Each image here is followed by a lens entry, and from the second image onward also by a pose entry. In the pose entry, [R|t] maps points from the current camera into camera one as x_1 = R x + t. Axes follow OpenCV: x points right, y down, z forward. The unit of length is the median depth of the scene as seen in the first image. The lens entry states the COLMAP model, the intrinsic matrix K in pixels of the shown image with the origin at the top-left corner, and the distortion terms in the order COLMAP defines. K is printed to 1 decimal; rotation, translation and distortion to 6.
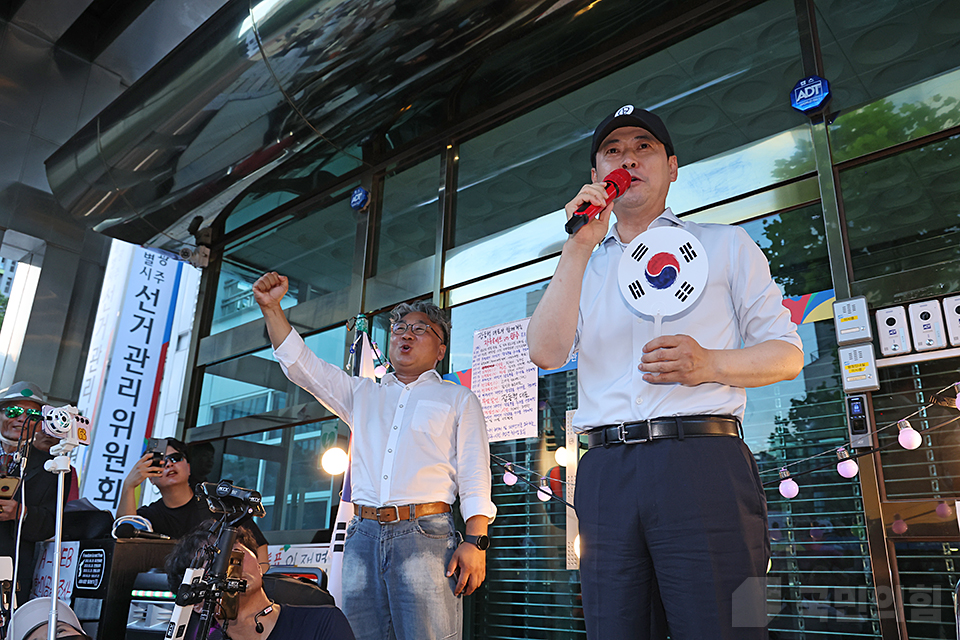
lens RADIAL K [[766.8, 0, 475.7], [0, 766.8, 319.5], [0, 0, 1]] dist [0.006363, -0.000584]
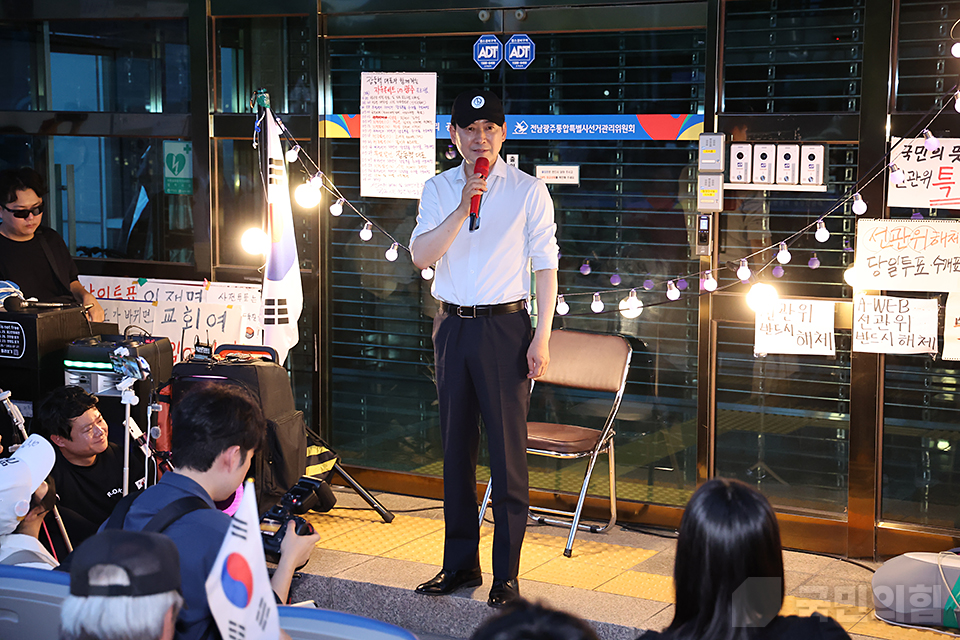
lens RADIAL K [[1645.5, 0, 480.7], [0, 1645.5, 311.4], [0, 0, 1]] dist [0.274976, 0.000000]
pose [[0.975264, -0.051511, 0.214957, -0.466008], [-0.050494, 0.894839, 0.443524, -0.945934], [-0.215198, -0.443407, 0.870103, -1.373336]]
